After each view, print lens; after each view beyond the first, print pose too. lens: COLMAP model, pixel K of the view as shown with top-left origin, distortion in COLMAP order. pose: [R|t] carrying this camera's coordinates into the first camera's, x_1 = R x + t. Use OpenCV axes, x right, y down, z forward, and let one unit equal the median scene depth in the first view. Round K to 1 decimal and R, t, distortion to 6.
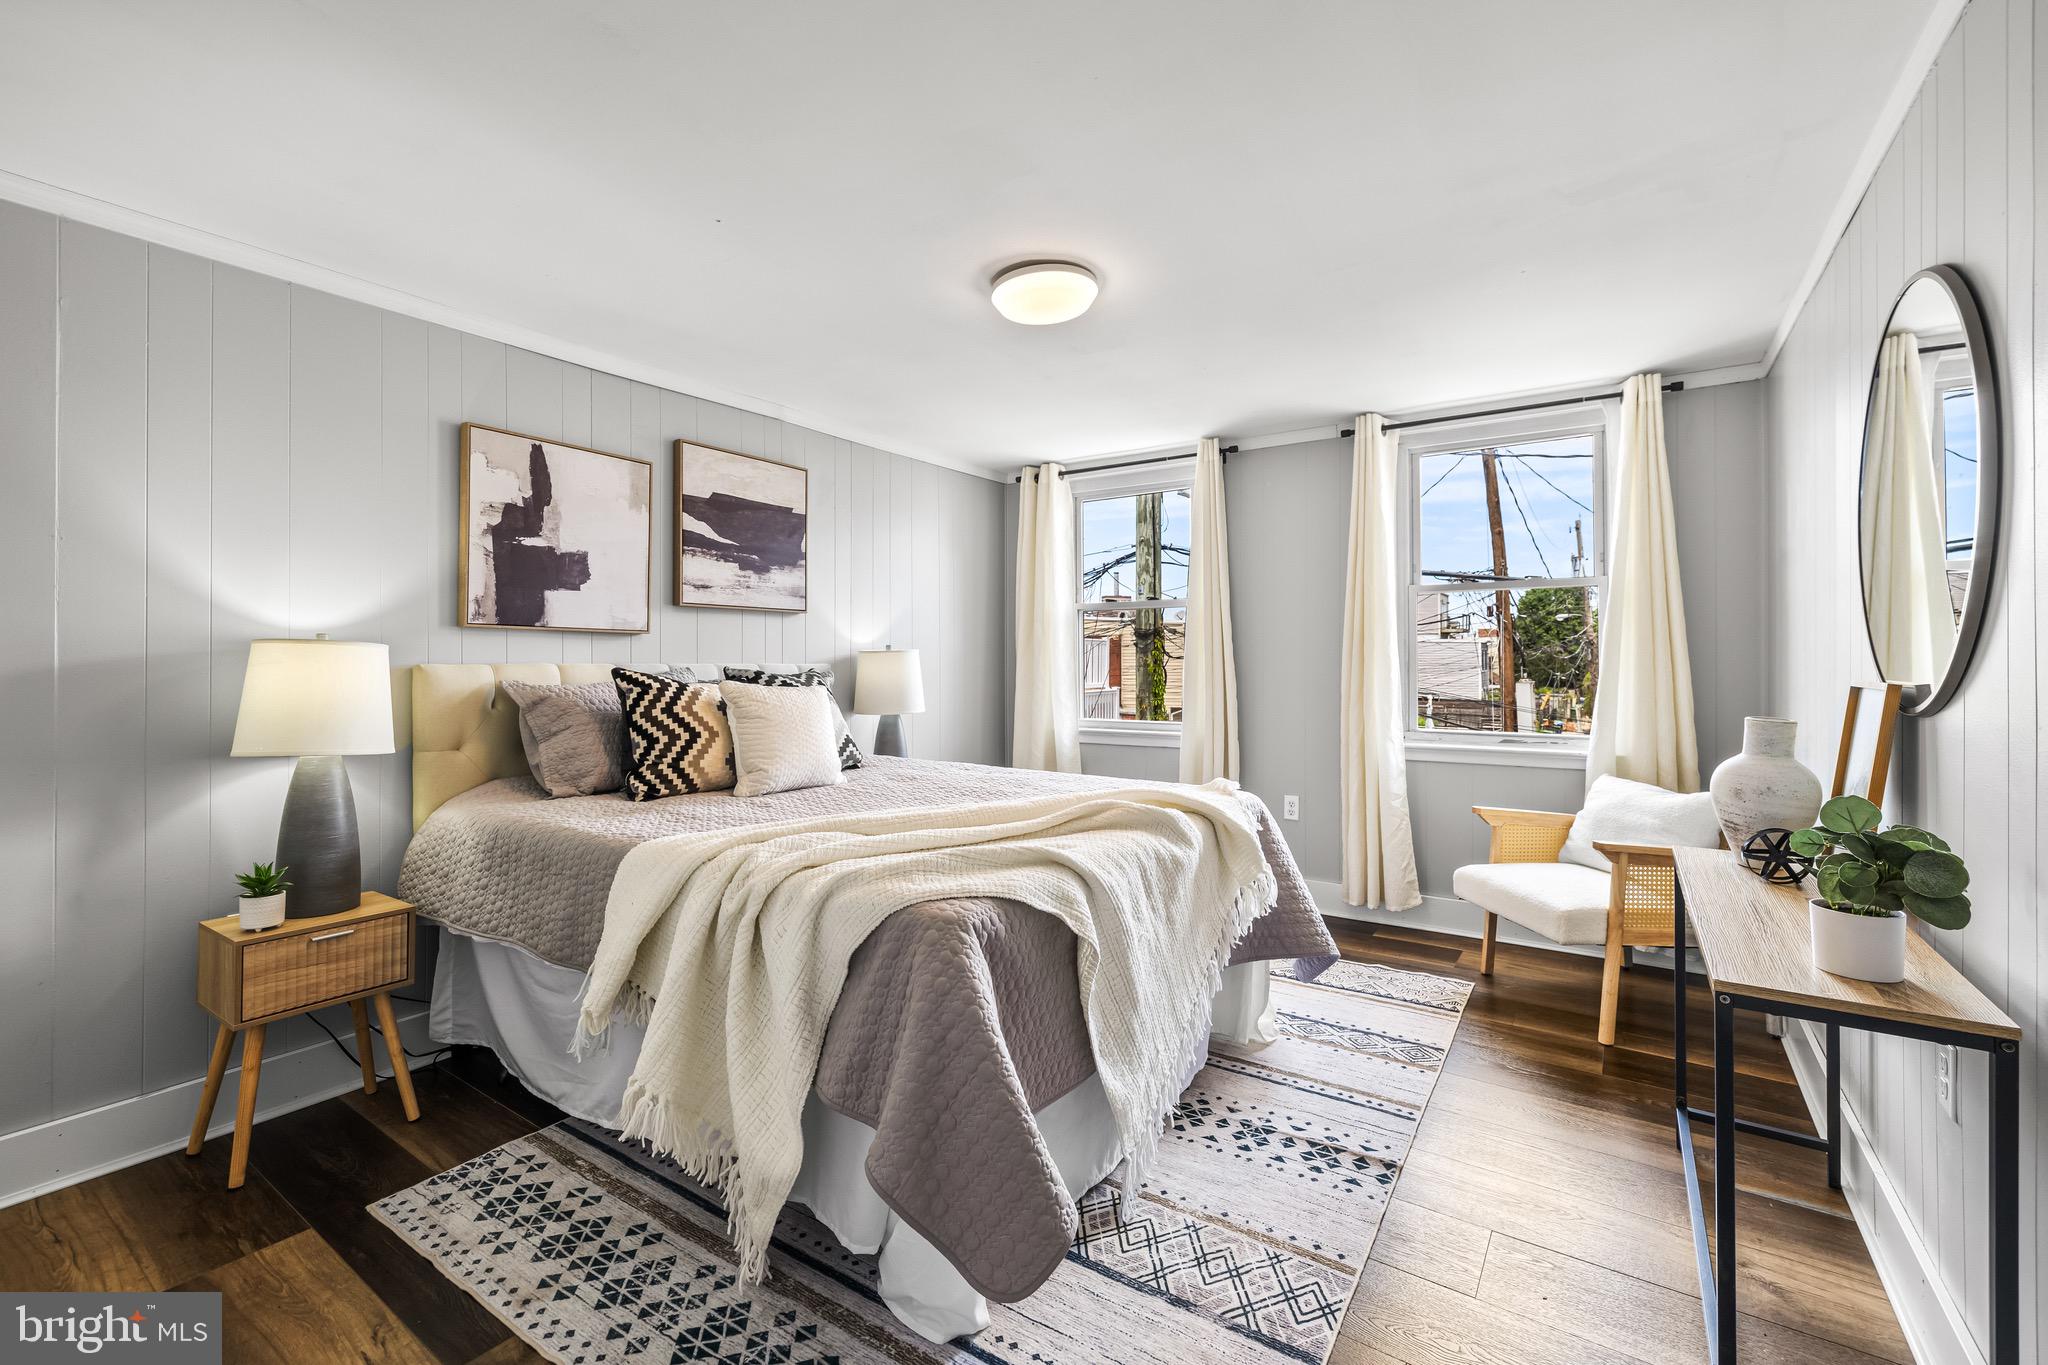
lens RADIAL K [[865.0, 0, 1020.9], [0, 865.0, 690.6], [0, 0, 1]] dist [0.002072, 0.000197]
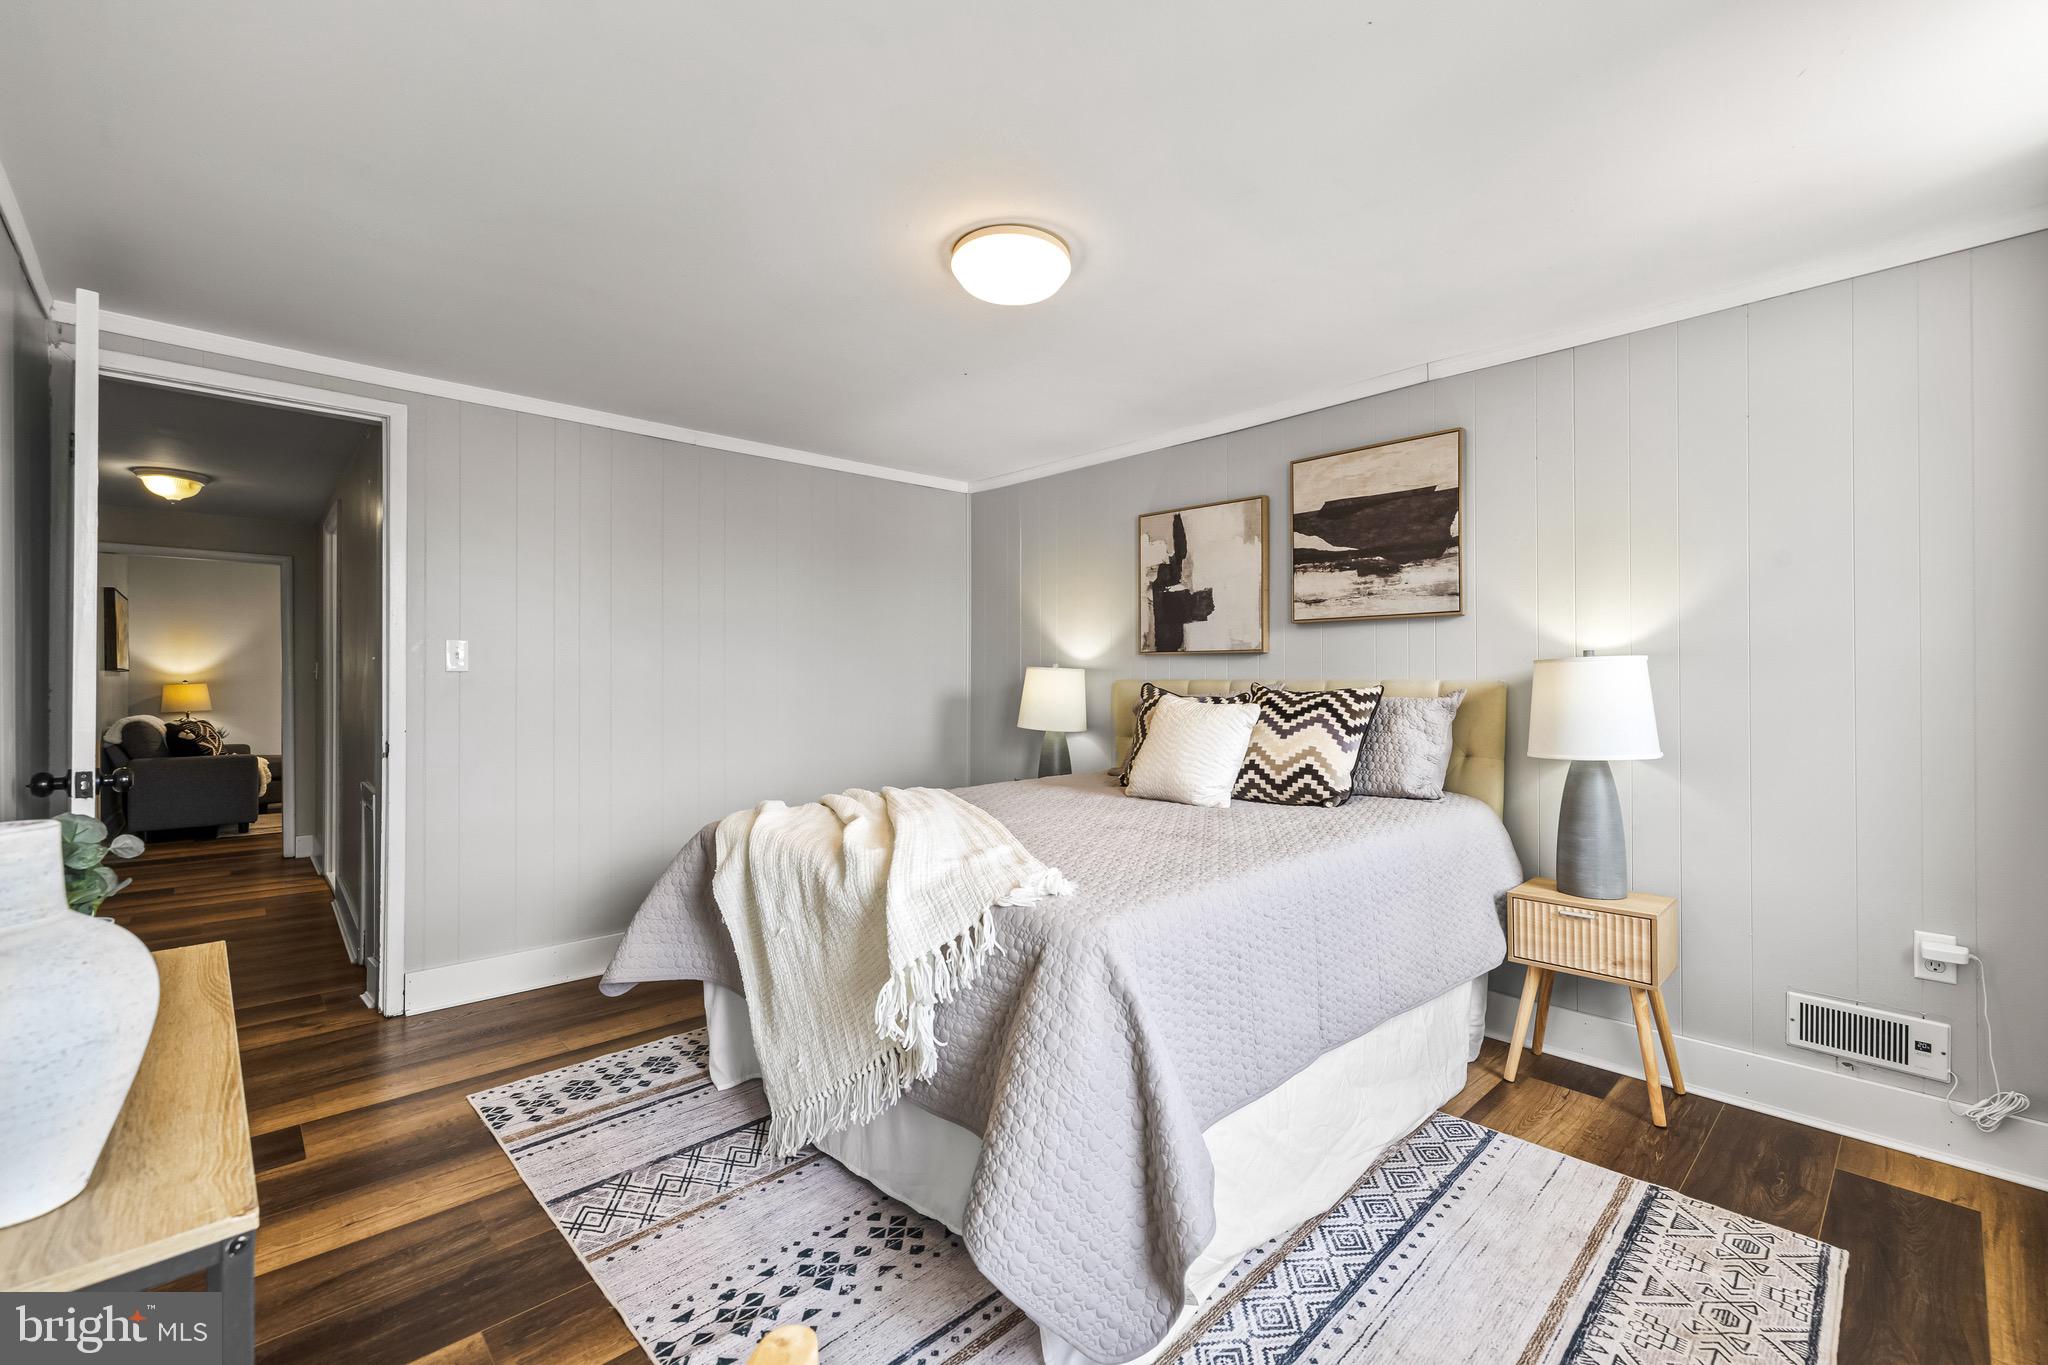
lens RADIAL K [[865.0, 0, 1020.9], [0, 865.0, 690.6], [0, 0, 1]] dist [0.002072, 0.000197]
pose [[-0.206687, 0.008352, -0.978371, 0.797522], [-0.034434, 0.999282, 0.015805, -0.026846], [0.977801, 0.036956, -0.206251, 1.050549]]
